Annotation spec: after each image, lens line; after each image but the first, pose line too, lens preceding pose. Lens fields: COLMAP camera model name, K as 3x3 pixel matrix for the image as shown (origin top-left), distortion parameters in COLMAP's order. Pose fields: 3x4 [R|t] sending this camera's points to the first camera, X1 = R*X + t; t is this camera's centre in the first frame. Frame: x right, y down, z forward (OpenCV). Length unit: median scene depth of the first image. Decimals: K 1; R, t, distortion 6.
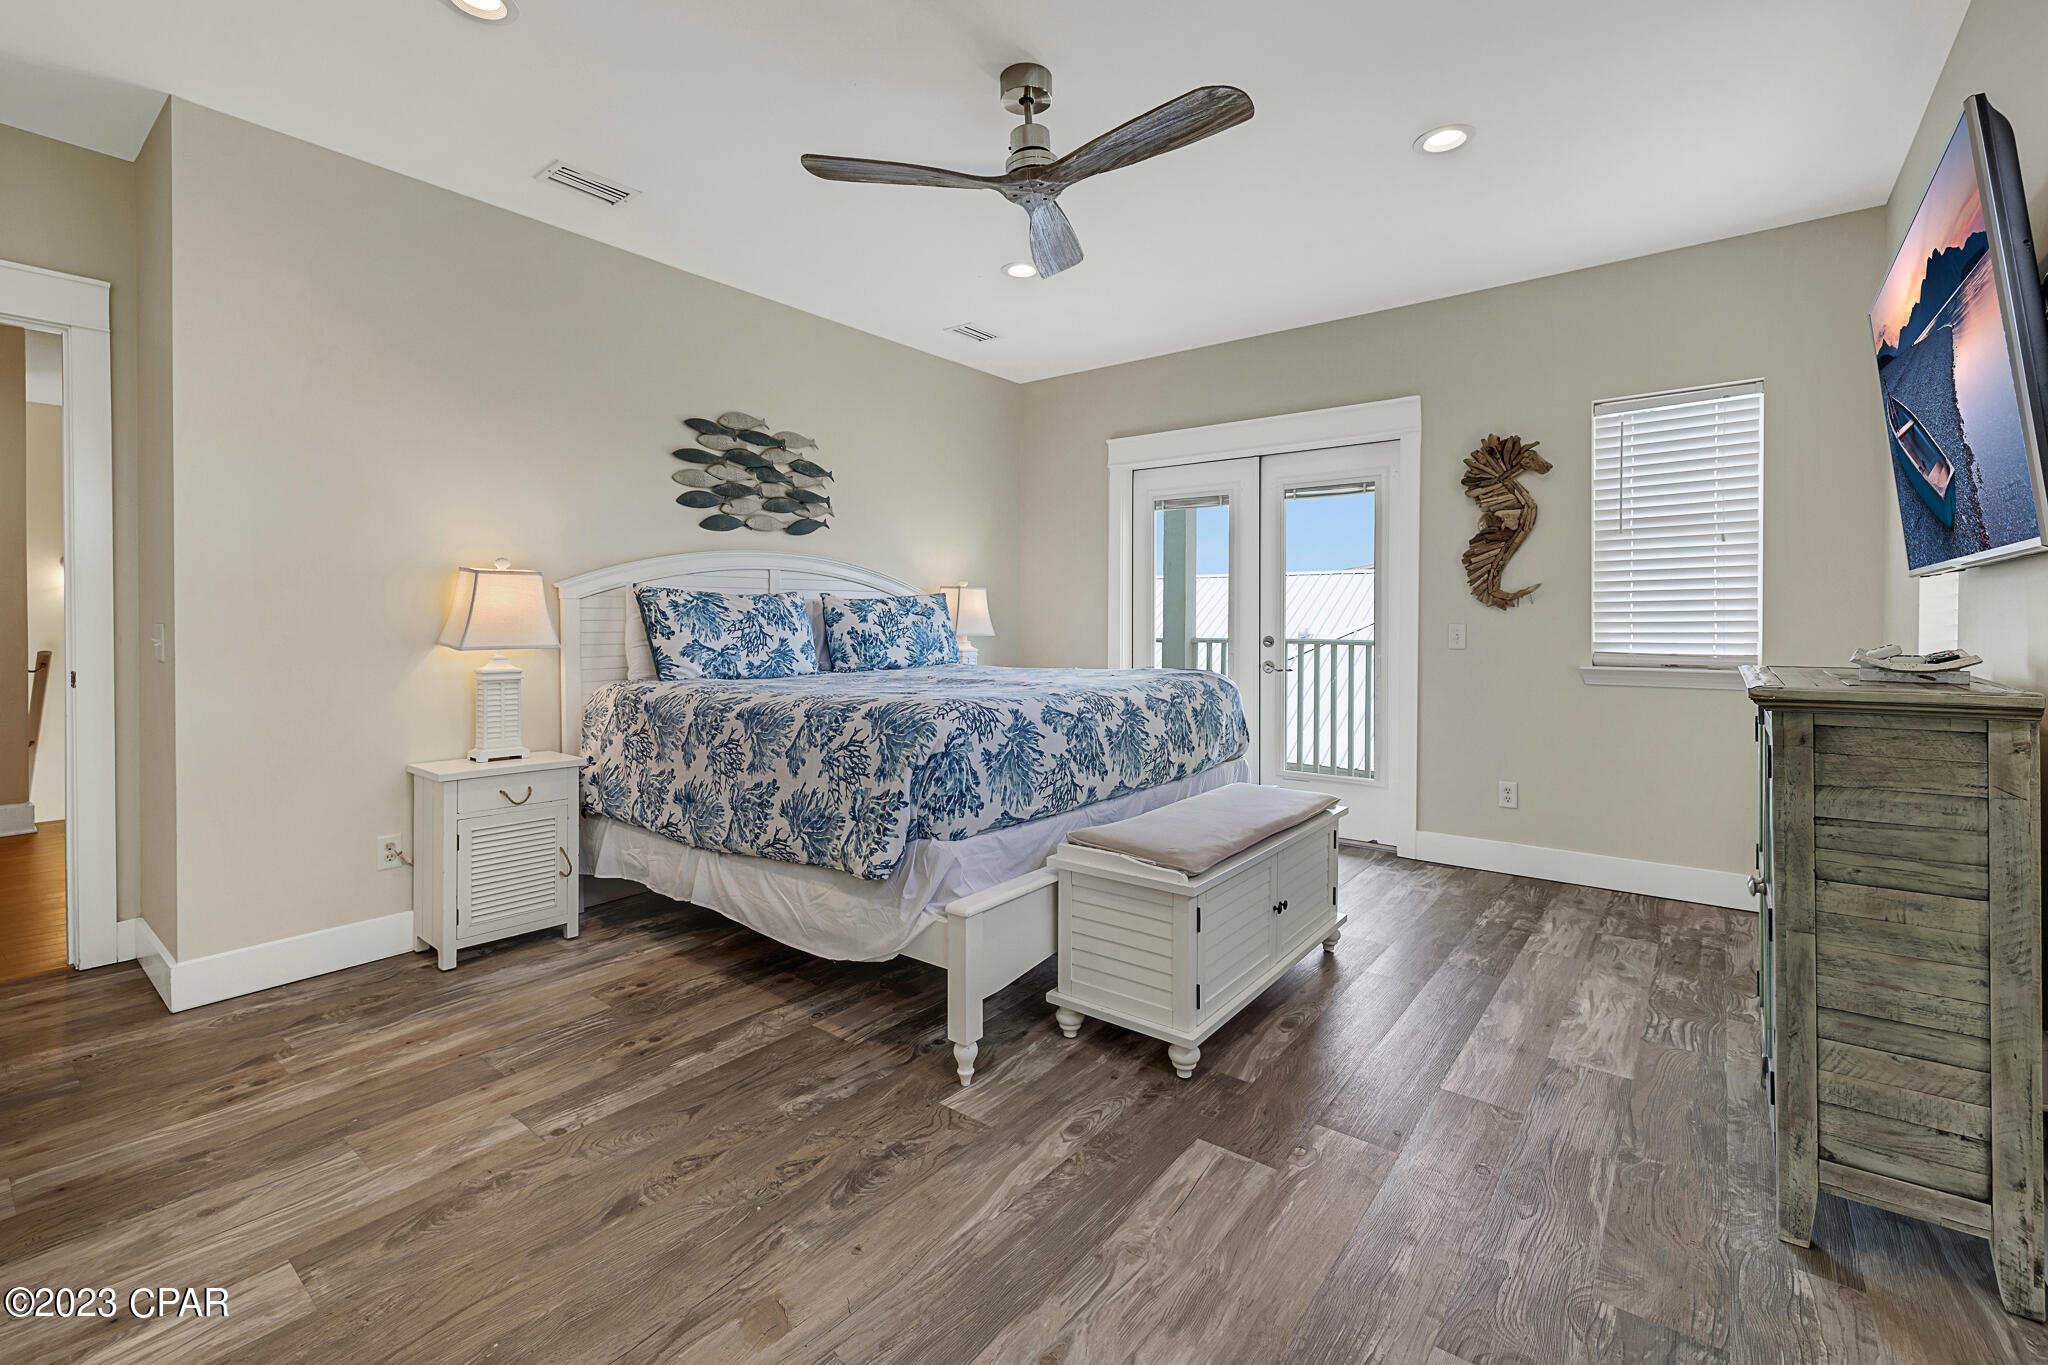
lens RADIAL K [[894.5, 0, 1039.4], [0, 894.5, 621.8], [0, 0, 1]] dist [-0.001422, 0.000832]
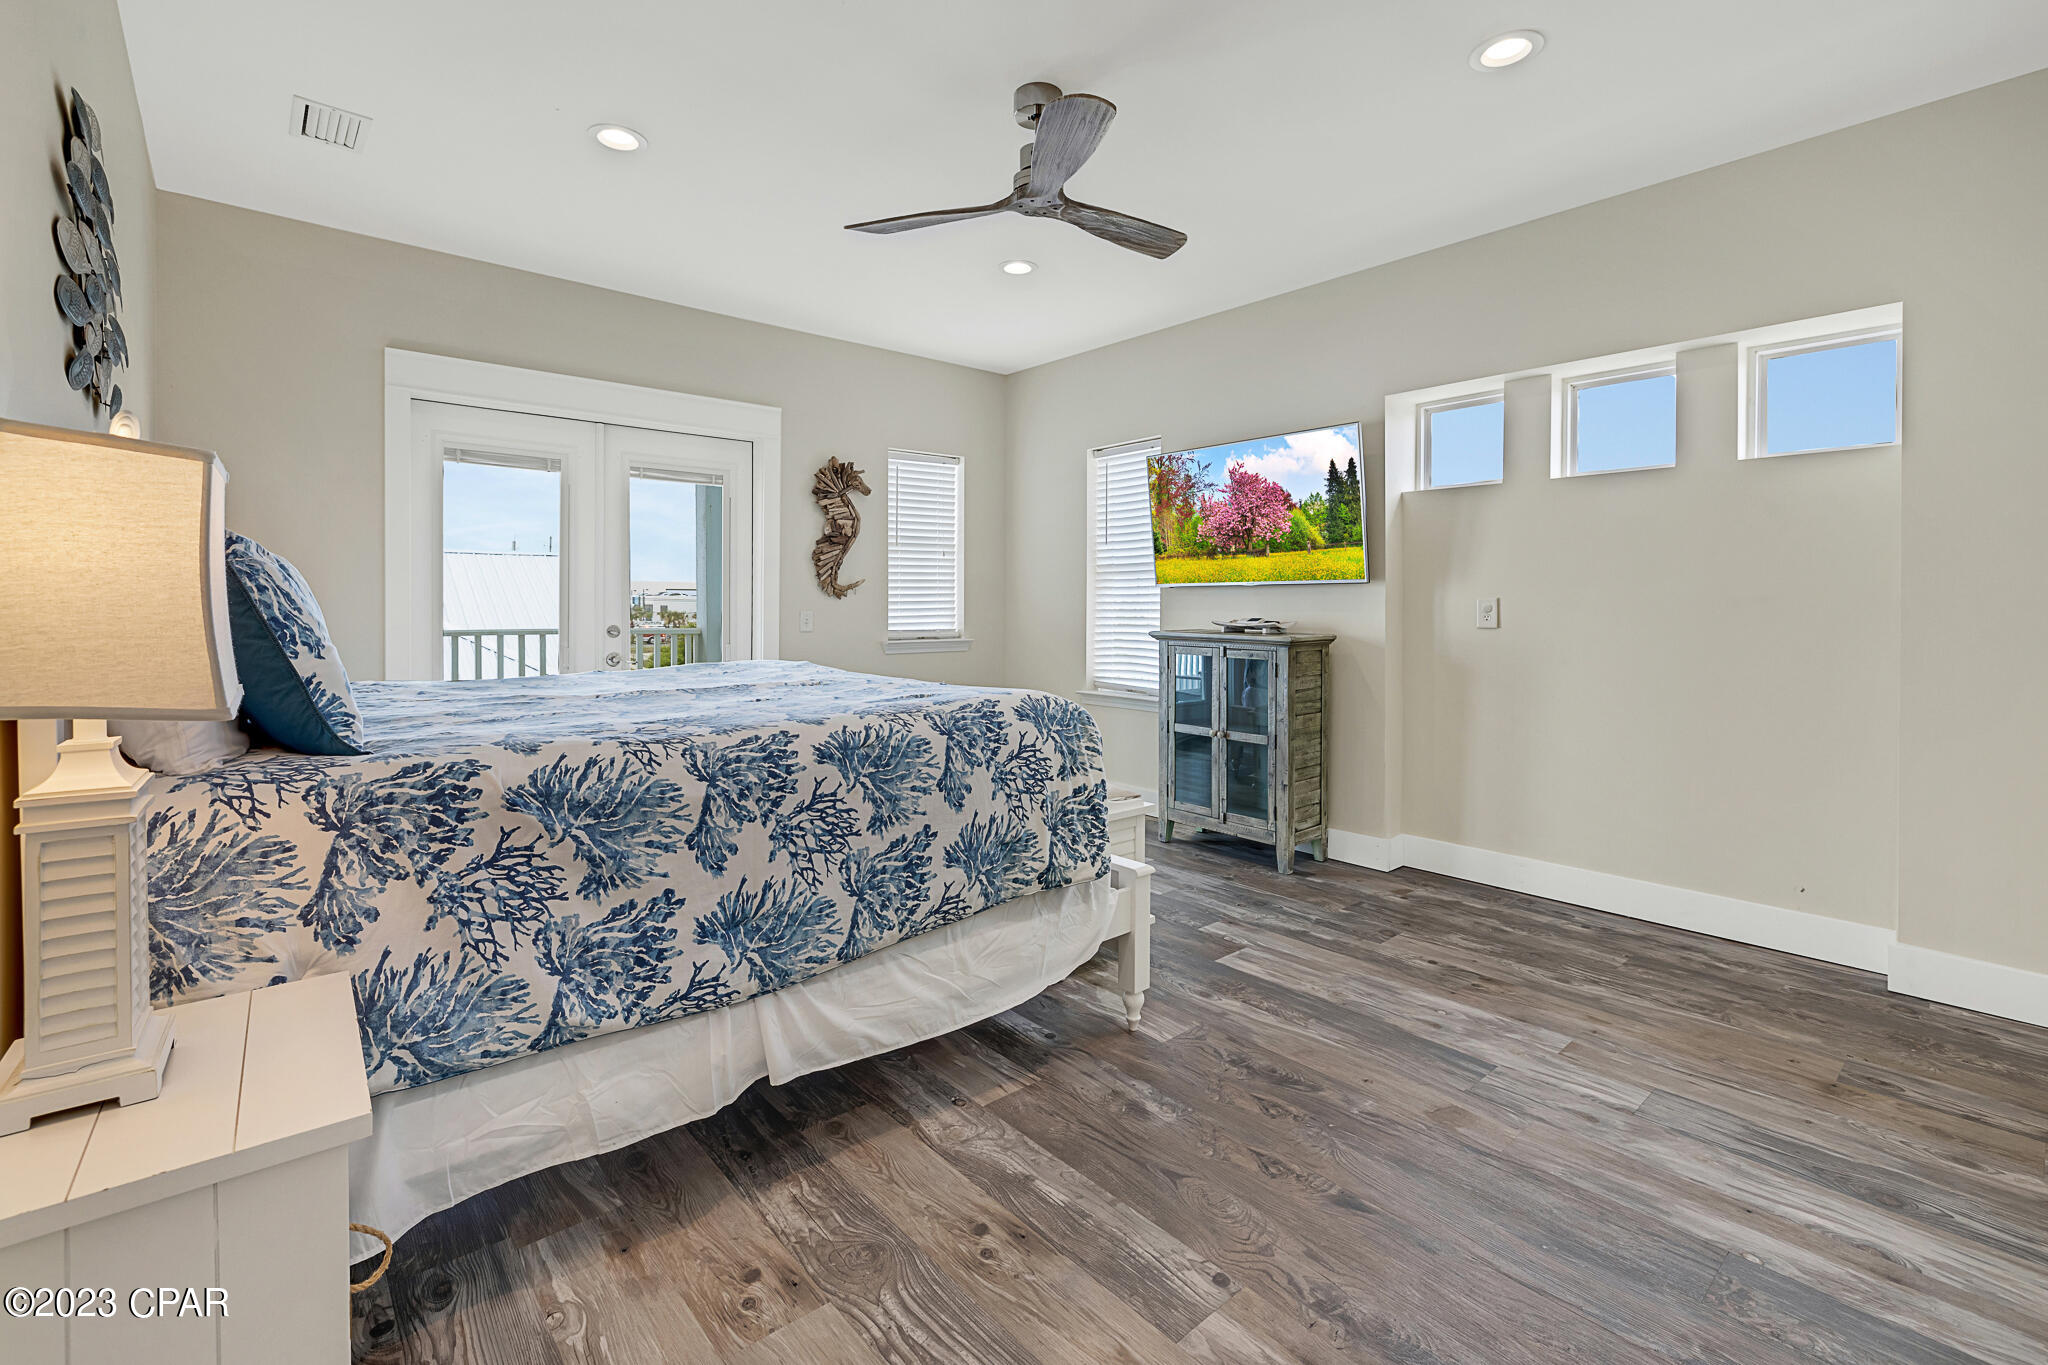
lens RADIAL K [[894.5, 0, 1016.3], [0, 894.5, 608.6], [0, 0, 1]] dist [-0.001422, 0.000832]
pose [[0.202941, -0.004483, 0.979181, -0.689131], [0.002557, 0.999989, 0.004049, -0.004572], [-0.979188, 0.001682, 0.202951, 0.529142]]
